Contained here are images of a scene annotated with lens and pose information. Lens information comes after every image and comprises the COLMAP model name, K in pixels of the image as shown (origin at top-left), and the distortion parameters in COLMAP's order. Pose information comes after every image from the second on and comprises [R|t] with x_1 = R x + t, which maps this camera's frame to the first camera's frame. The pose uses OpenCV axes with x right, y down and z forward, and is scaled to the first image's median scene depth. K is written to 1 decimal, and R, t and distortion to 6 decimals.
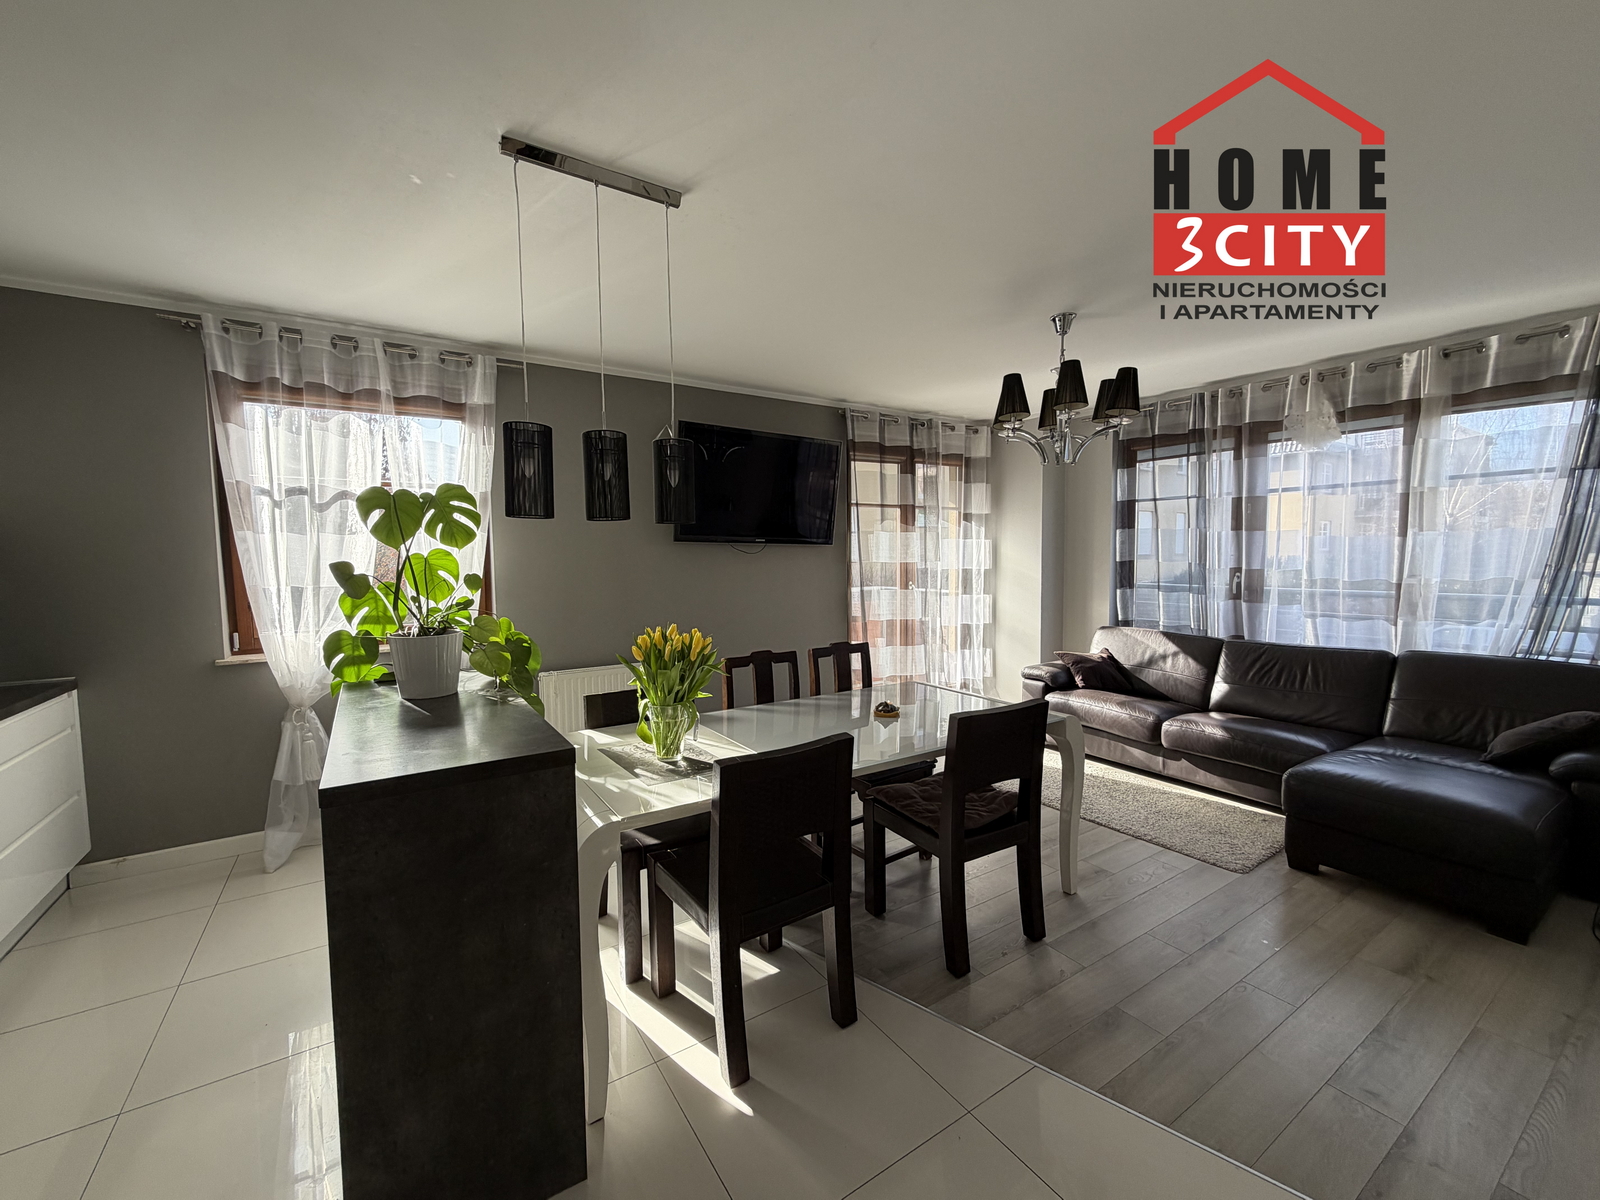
lens RADIAL K [[648.2, 0, 799.2], [0, 648.2, 598.4], [0, 0, 1]] dist [-0.002321, 0.000540]
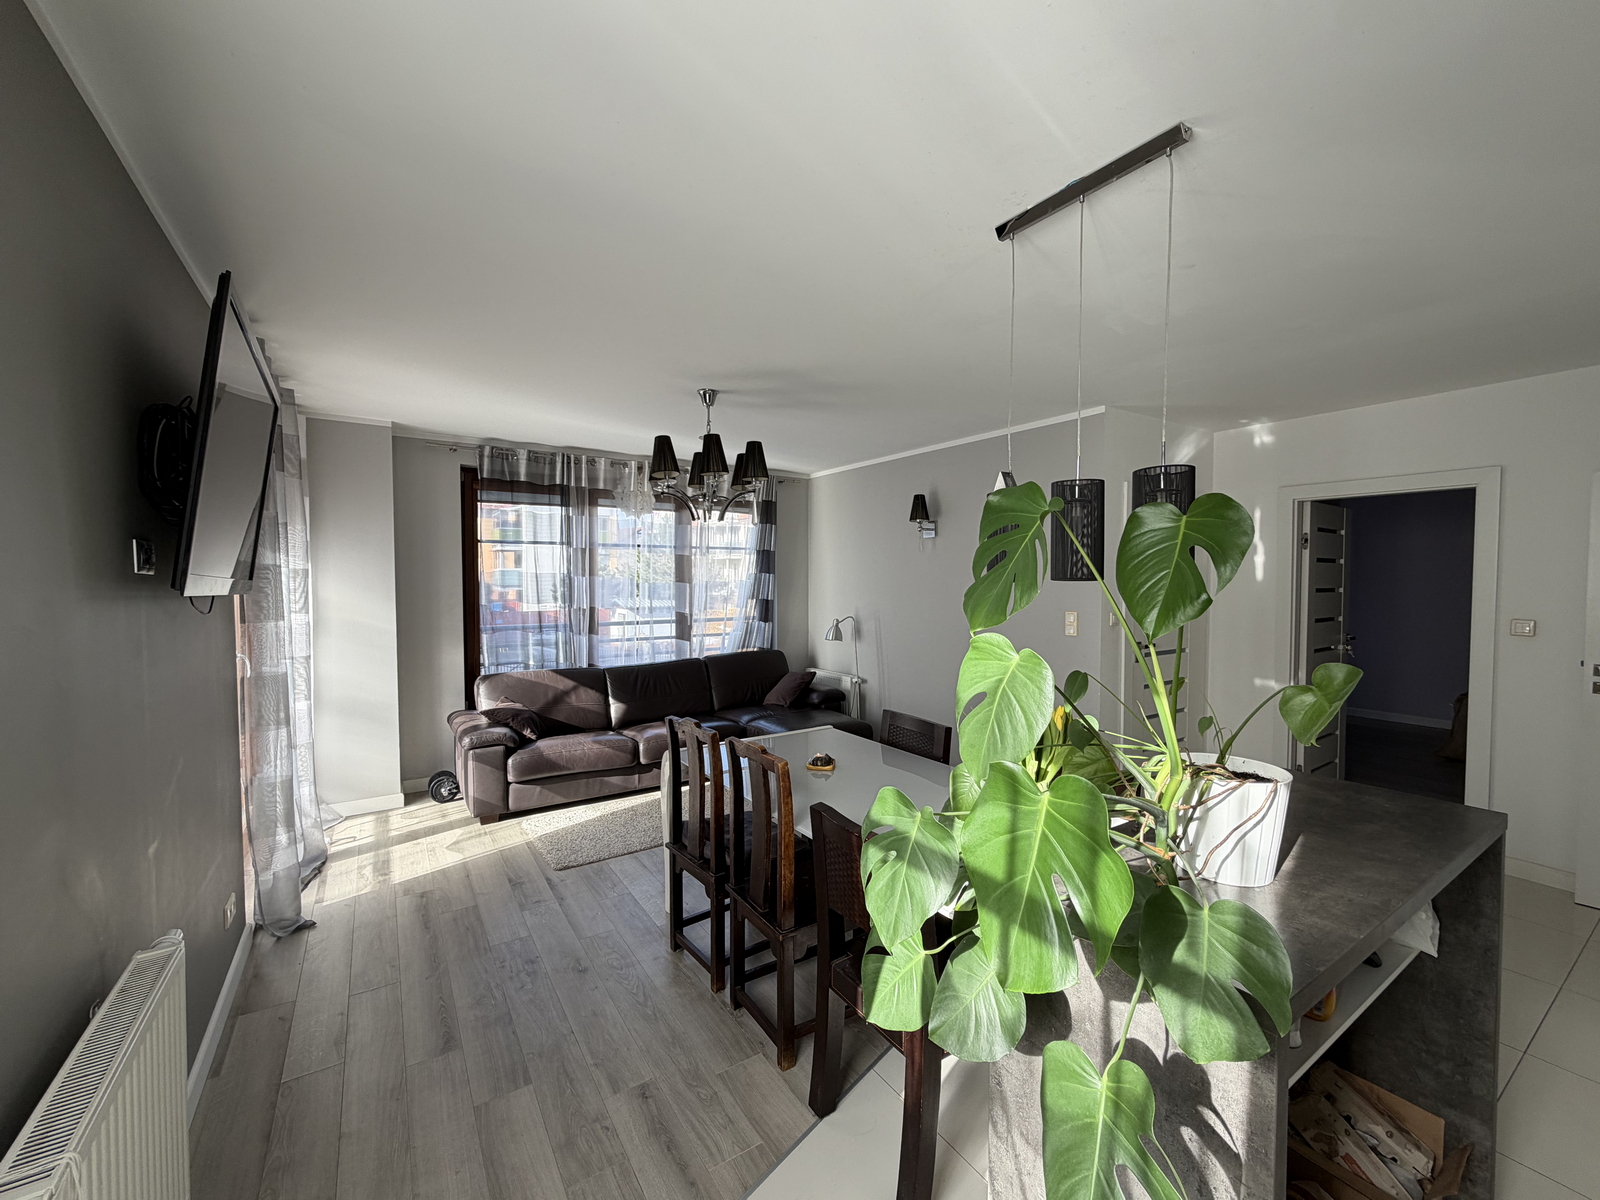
lens RADIAL K [[648.2, 0, 798.5], [0, 648.2, 598.1], [0, 0, 1]] dist [-0.002321, 0.000540]
pose [[-0.002457, -0.022464, 0.999745, -0.555173], [0.066441, 0.997535, 0.022577, -0.070492], [-0.997787, 0.066480, -0.000959, 0.662789]]
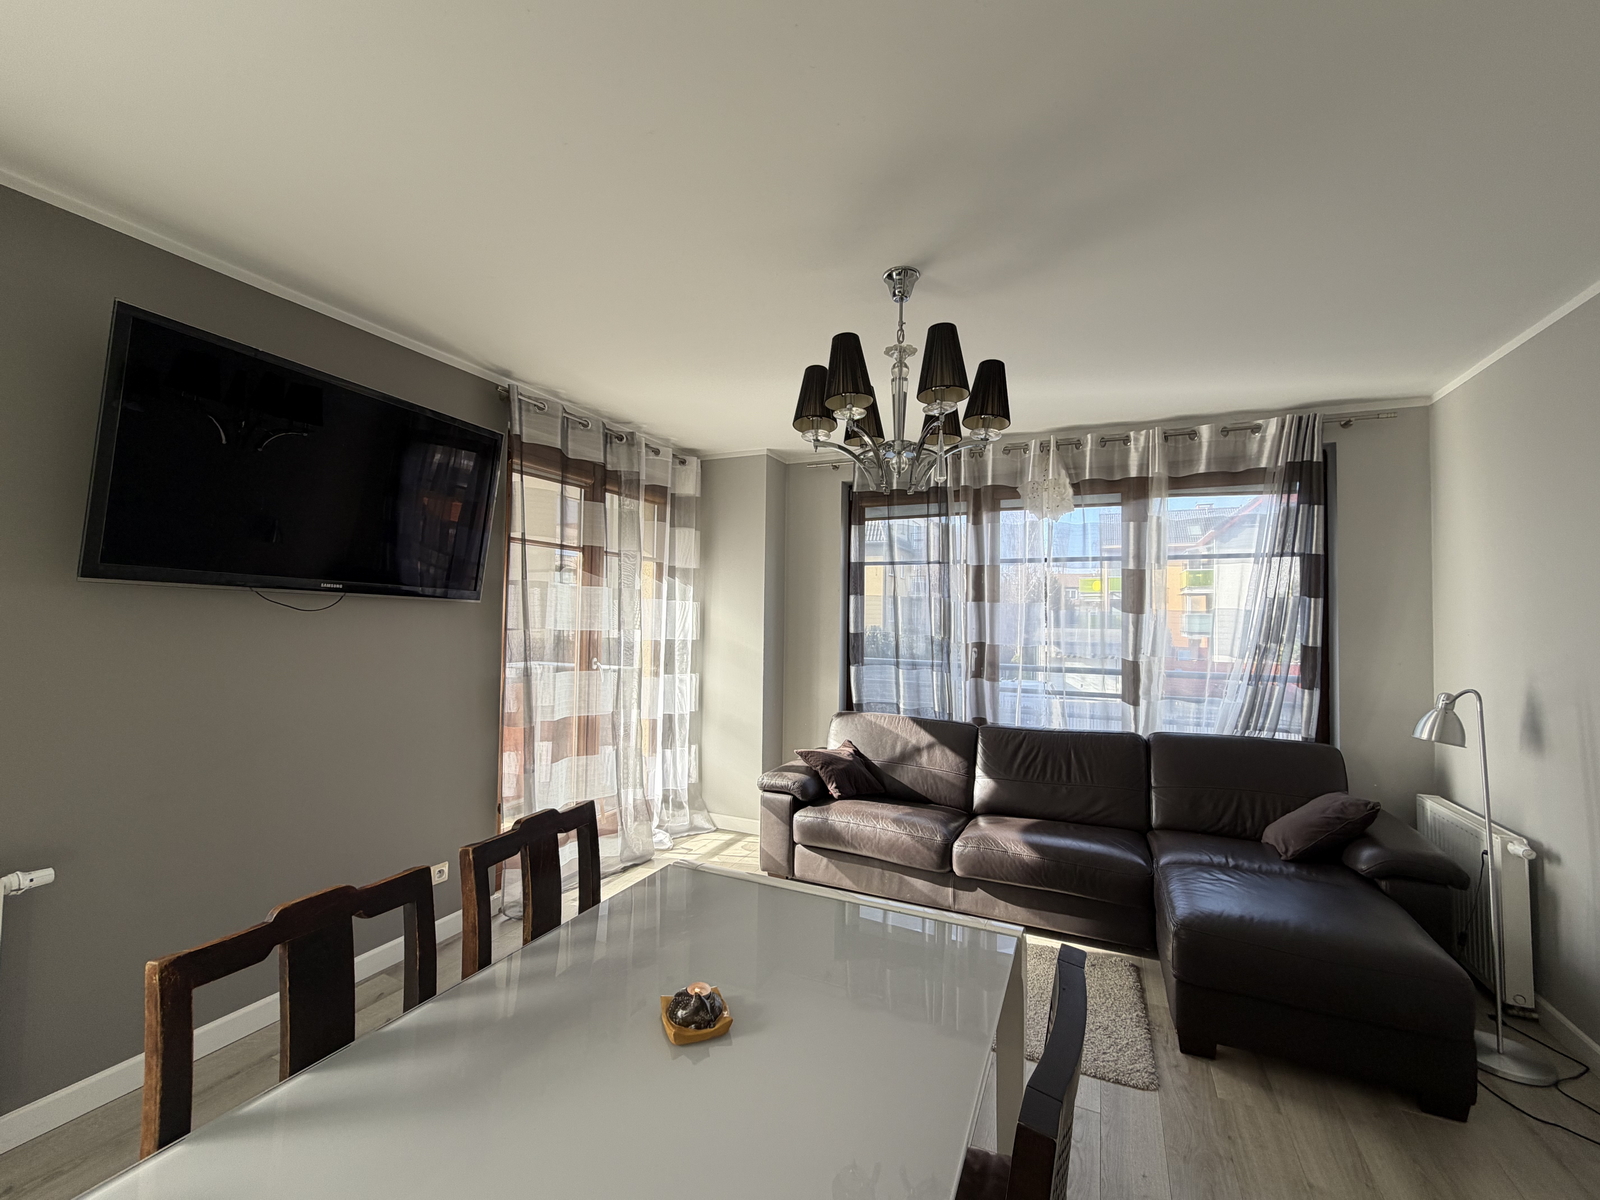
lens RADIAL K [[648.2, 0, 801.1], [0, 648.2, 602.0], [0, 0, 1]] dist [-0.002321, 0.000540]
pose [[0.844108, 0.037526, 0.534858, -0.021079], [0.012131, 0.995956, -0.089022, -0.028727], [-0.536036, 0.081633, 0.840239, 0.395622]]
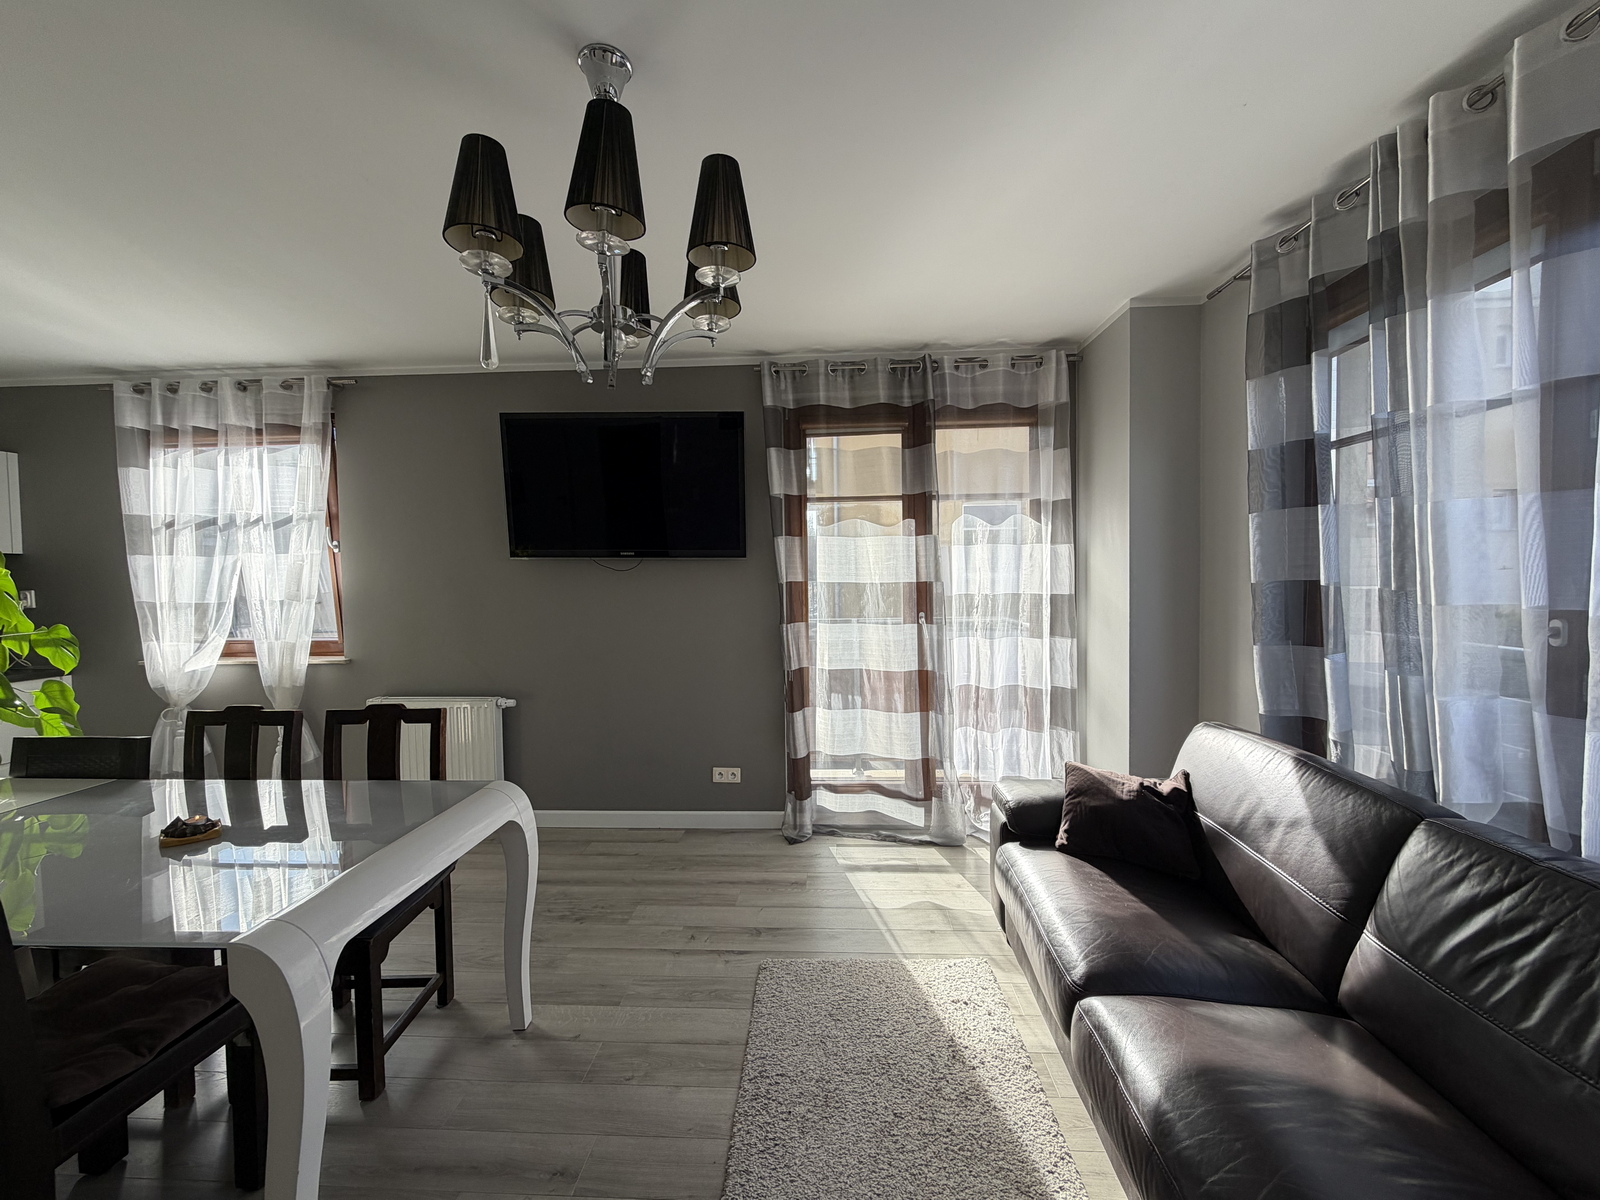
lens RADIAL K [[648.2, 0, 796.2], [0, 648.2, 599.4], [0, 0, 1]] dist [-0.002321, 0.000540]
pose [[0.808478, 0.019291, -0.588211, 0.609782], [-0.033421, 0.999355, -0.013161, -0.035225], [0.587577, 0.030299, 0.808601, 0.543130]]
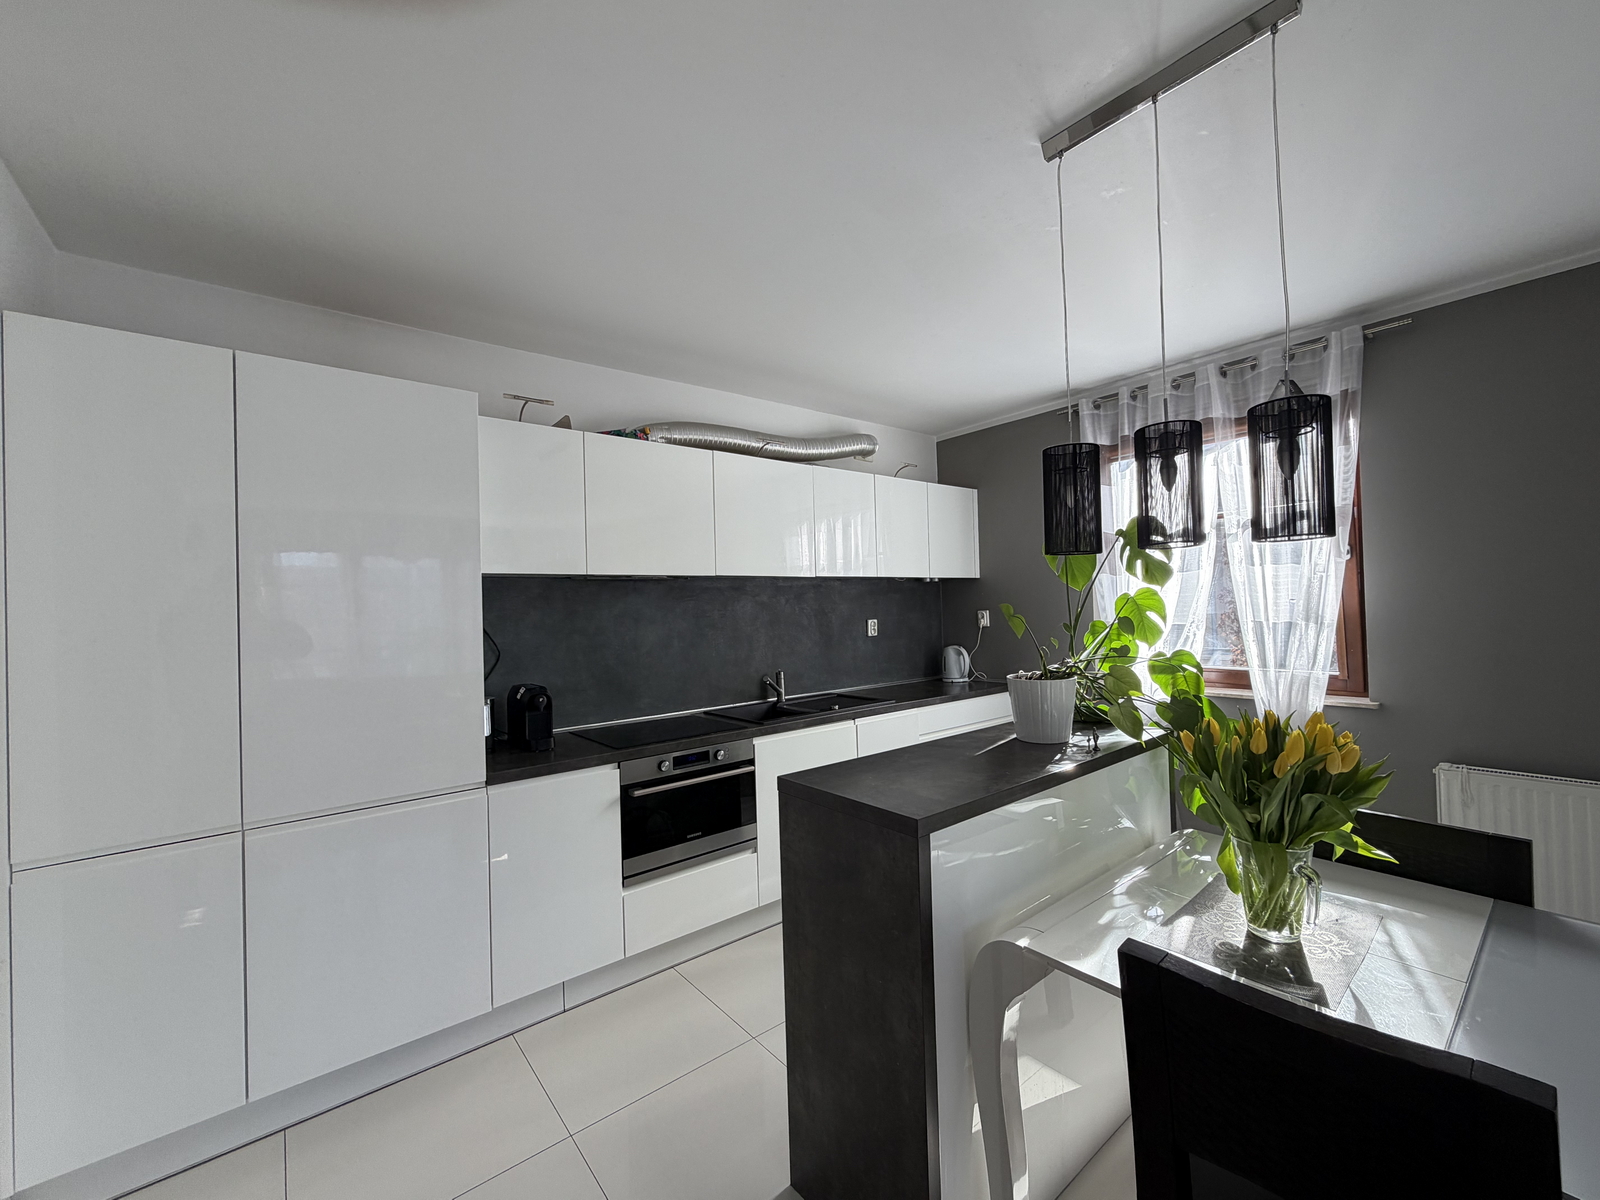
lens RADIAL K [[648.2, 0, 795.6], [0, 648.2, 593.0], [0, 0, 1]] dist [-0.002321, 0.000540]
pose [[0.093777, -0.014831, -0.995483, 0.179894], [-0.042062, 0.998937, -0.018845, -0.018323], [0.994704, 0.043640, 0.093054, 0.251004]]
